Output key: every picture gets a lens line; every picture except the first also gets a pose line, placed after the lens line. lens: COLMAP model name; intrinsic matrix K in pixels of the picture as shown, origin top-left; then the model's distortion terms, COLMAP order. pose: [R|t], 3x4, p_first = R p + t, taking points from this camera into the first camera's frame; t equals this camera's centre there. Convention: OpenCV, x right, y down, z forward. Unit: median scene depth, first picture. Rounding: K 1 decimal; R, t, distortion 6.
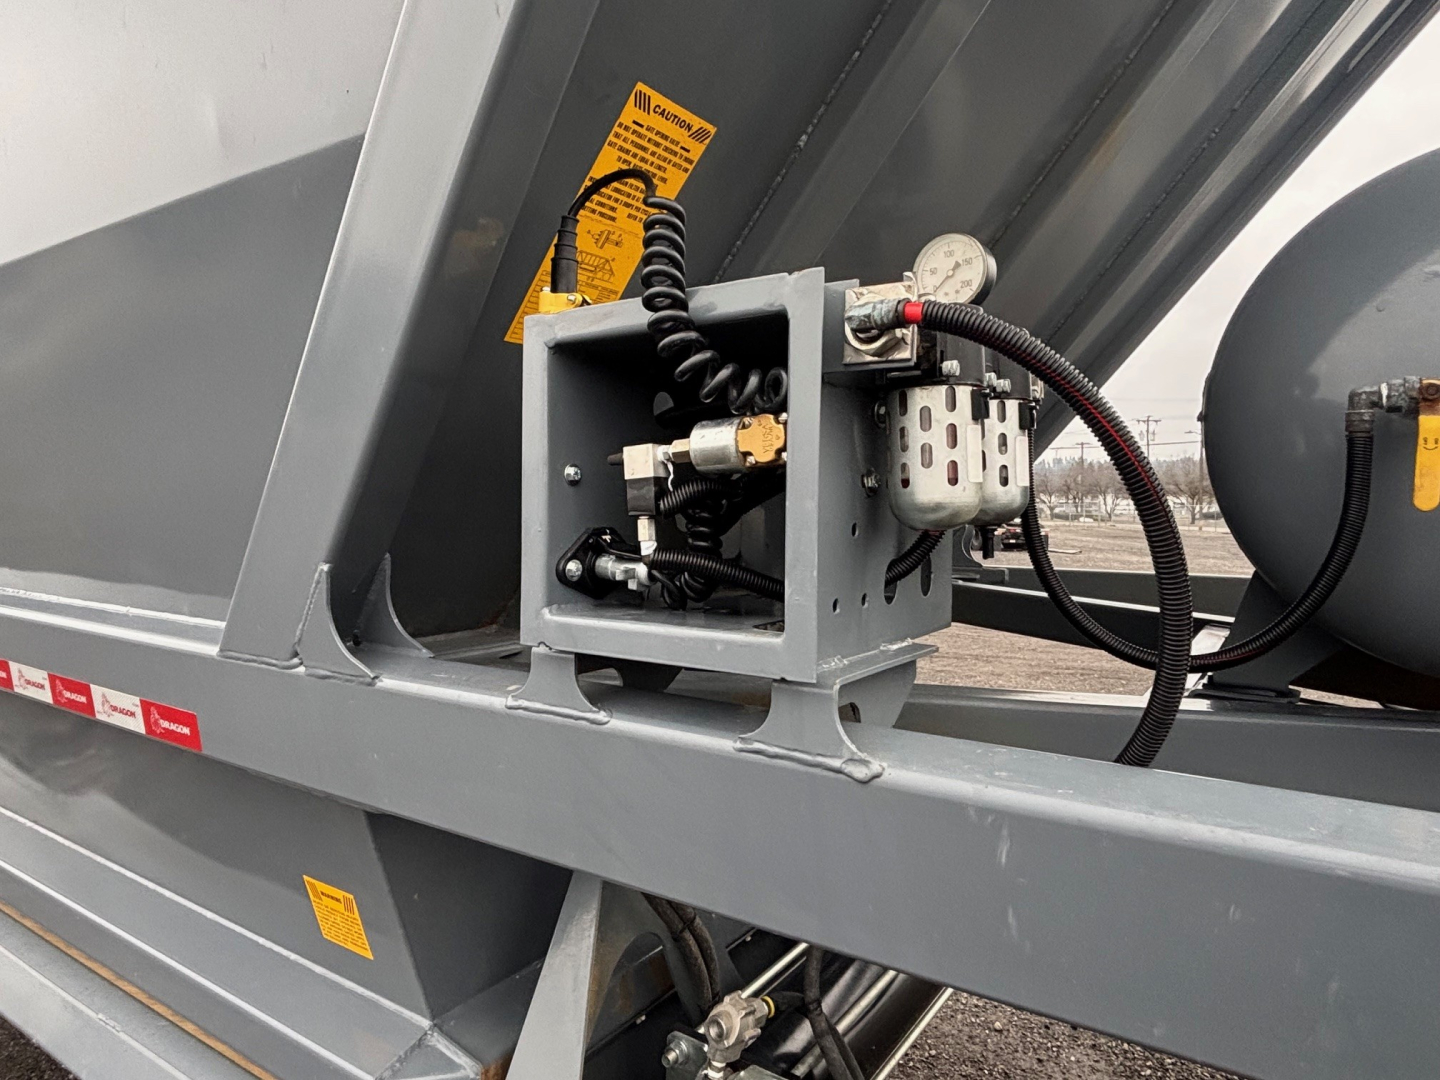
lens RADIAL K [[911.2, 0, 678.1], [0, 911.2, 538.1], [0, 0, 1]] dist [0.006660, -0.001828]
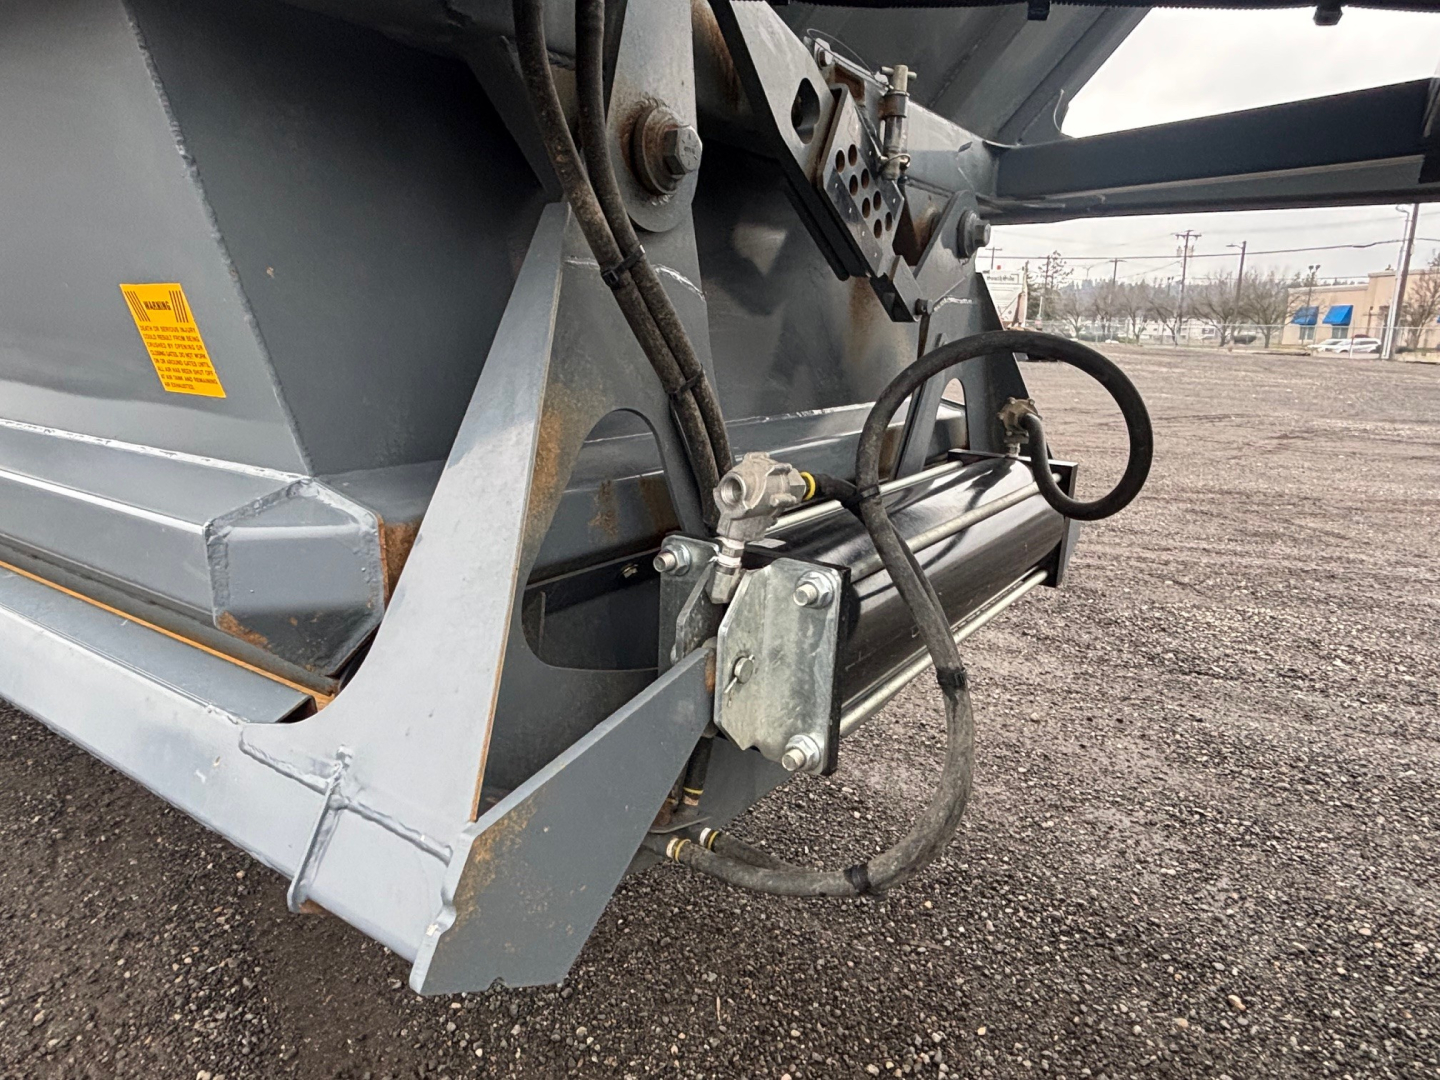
lens RADIAL K [[911.2, 0, 678.1], [0, 911.2, 538.1], [0, 0, 1]] dist [0.006660, -0.001828]
pose [[0.999846, 0.015713, -0.007868, 0.003888], [-0.013984, 0.982596, 0.185229, 0.210860], [0.010642, -0.185090, 0.982664, 0.155589]]
